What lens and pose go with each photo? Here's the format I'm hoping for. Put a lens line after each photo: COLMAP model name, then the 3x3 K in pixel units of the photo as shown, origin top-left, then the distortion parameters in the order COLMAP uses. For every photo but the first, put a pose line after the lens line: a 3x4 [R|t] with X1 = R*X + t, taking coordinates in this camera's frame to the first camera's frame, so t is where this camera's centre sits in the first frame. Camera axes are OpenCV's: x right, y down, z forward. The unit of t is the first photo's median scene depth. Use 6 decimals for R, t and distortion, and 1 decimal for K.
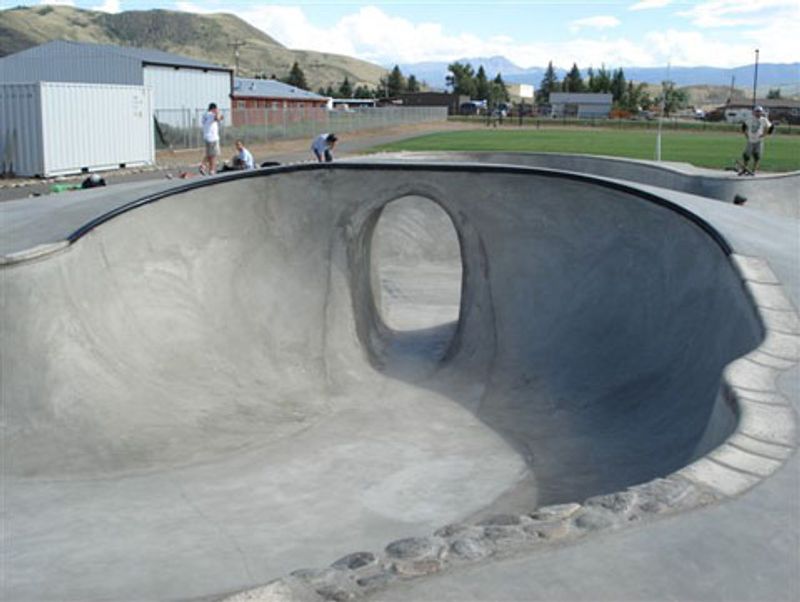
lens RADIAL K [[894.6, 0, 400.0], [0, 894.6, 301.0], [0, 0, 1]] dist [-0.099245, -0.072481]
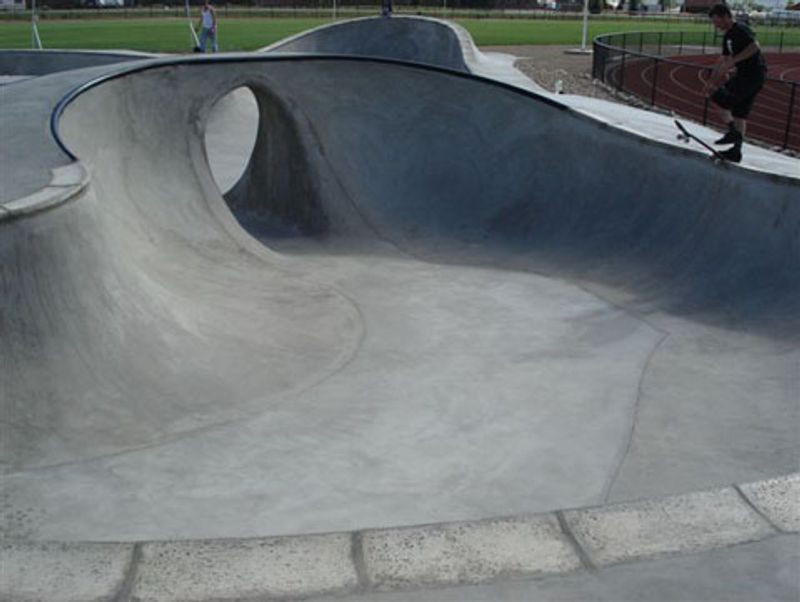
lens RADIAL K [[894.6, 0, 400.0], [0, 894.6, 301.0], [0, 0, 1]] dist [-0.099245, -0.072481]
pose [[0.698857, -0.228921, 0.677639, -0.343837], [0.142270, 0.972959, 0.181962, -0.020292], [-0.700969, -0.030758, 0.712528, 0.069076]]
